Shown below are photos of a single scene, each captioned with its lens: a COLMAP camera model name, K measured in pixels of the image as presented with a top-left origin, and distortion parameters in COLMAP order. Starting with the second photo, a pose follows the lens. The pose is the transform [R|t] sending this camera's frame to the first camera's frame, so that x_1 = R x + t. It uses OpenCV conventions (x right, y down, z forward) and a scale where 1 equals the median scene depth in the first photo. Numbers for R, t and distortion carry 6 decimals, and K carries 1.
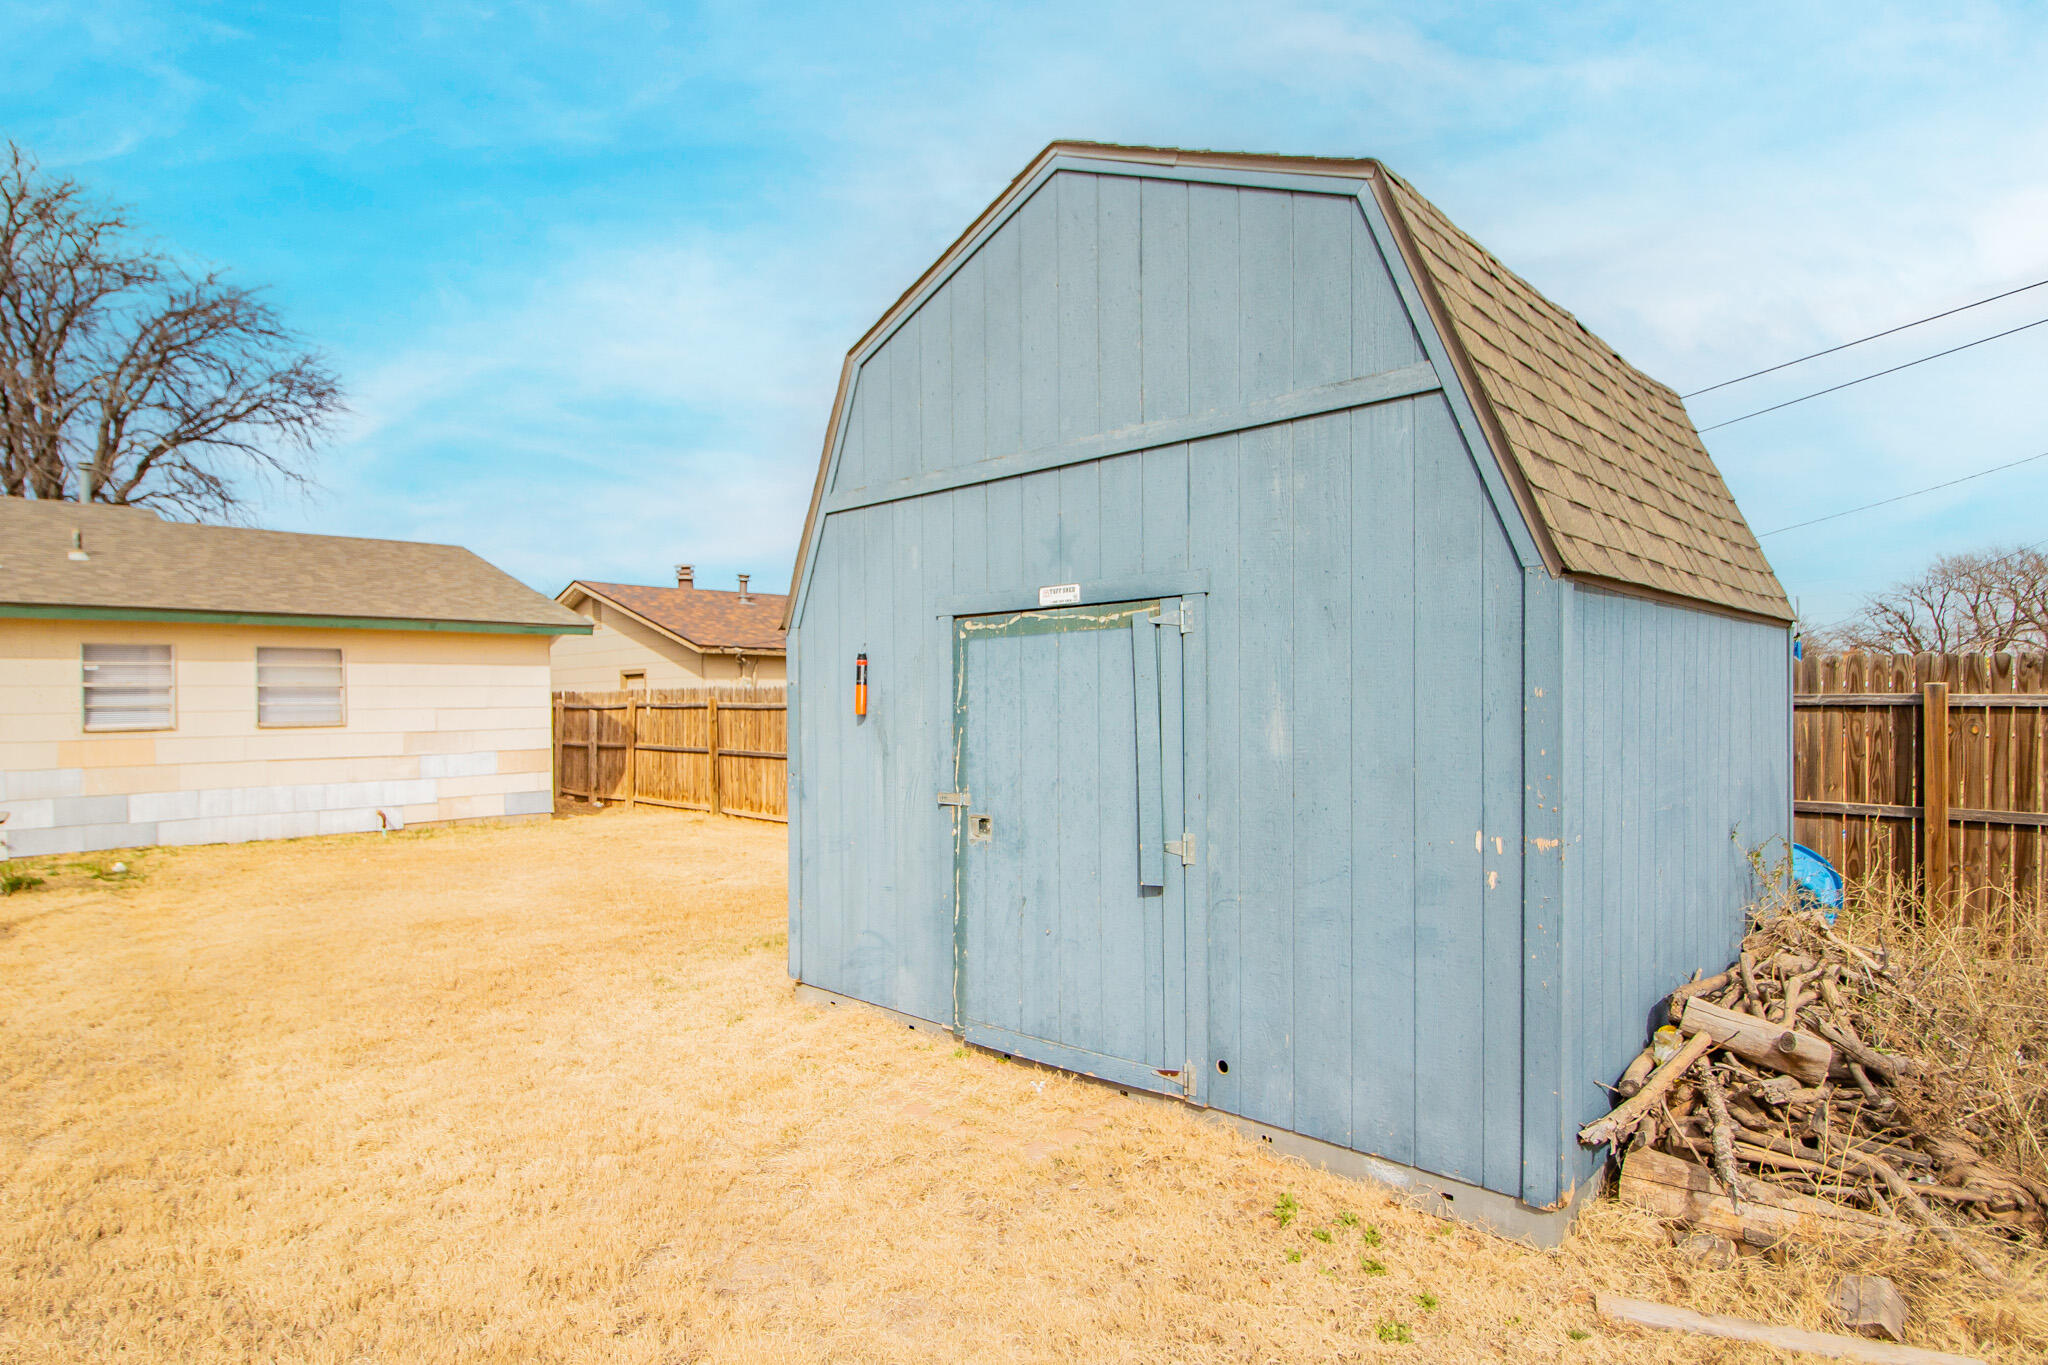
lens RADIAL K [[946.5, 0, 1033.0], [0, 946.5, 666.1], [0, 0, 1]] dist [0.004436, -0.011765]
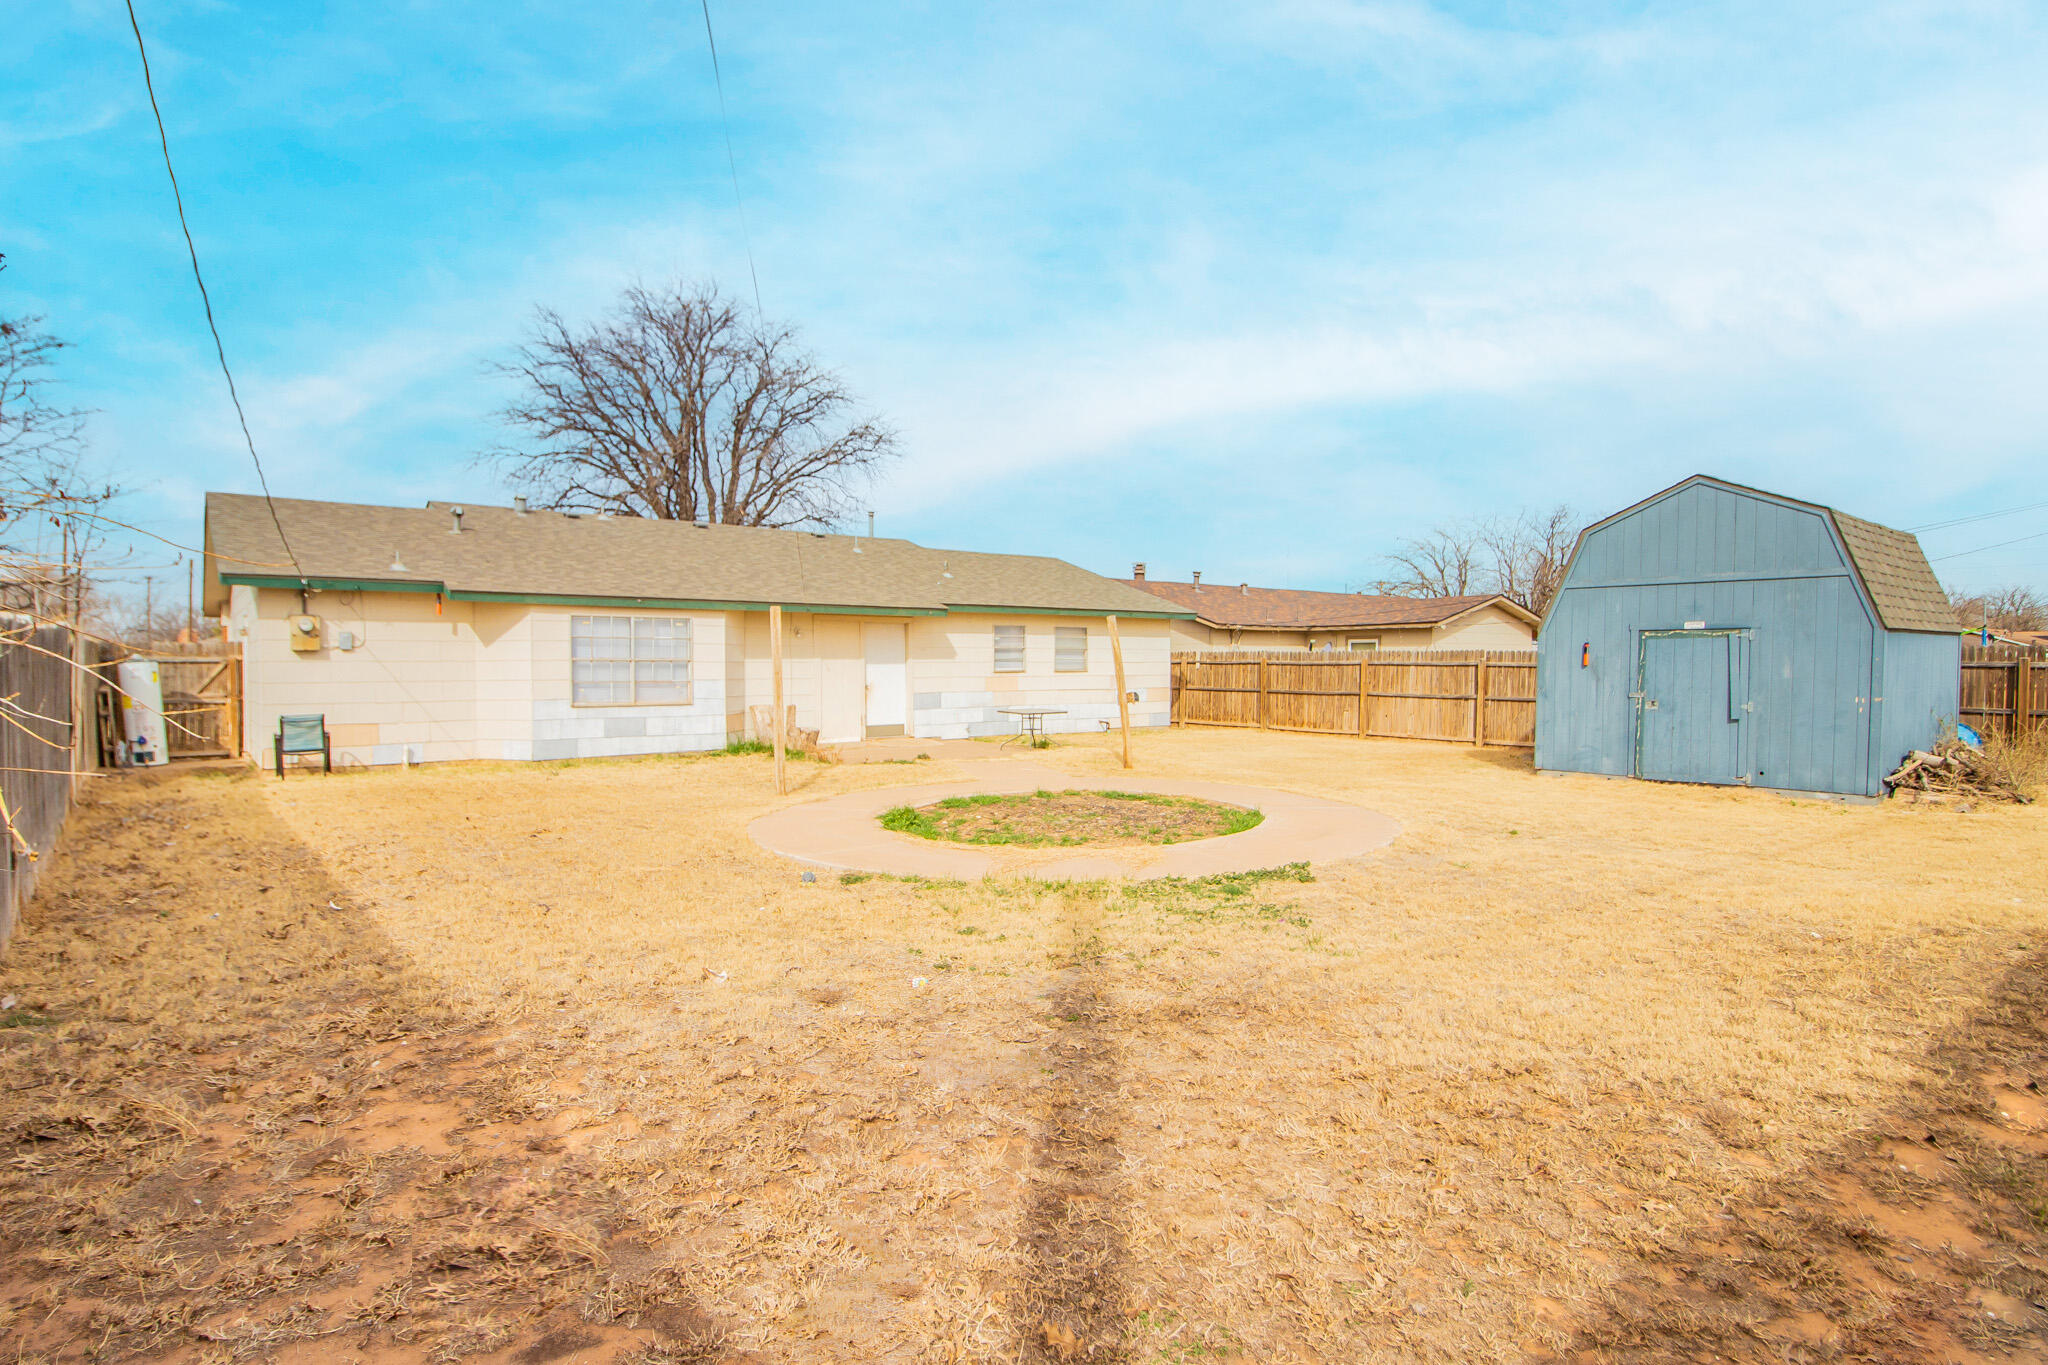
lens RADIAL K [[999.3, 0, 1035.0], [0, 999.3, 656.9], [0, 0, 1]] dist [0.001631, -0.013759]
pose [[0.993908, 0.011091, -0.109650, -1.500170], [-0.007748, 0.999494, 0.030864, -0.050106], [0.109937, -0.029826, 0.993491, -2.092680]]
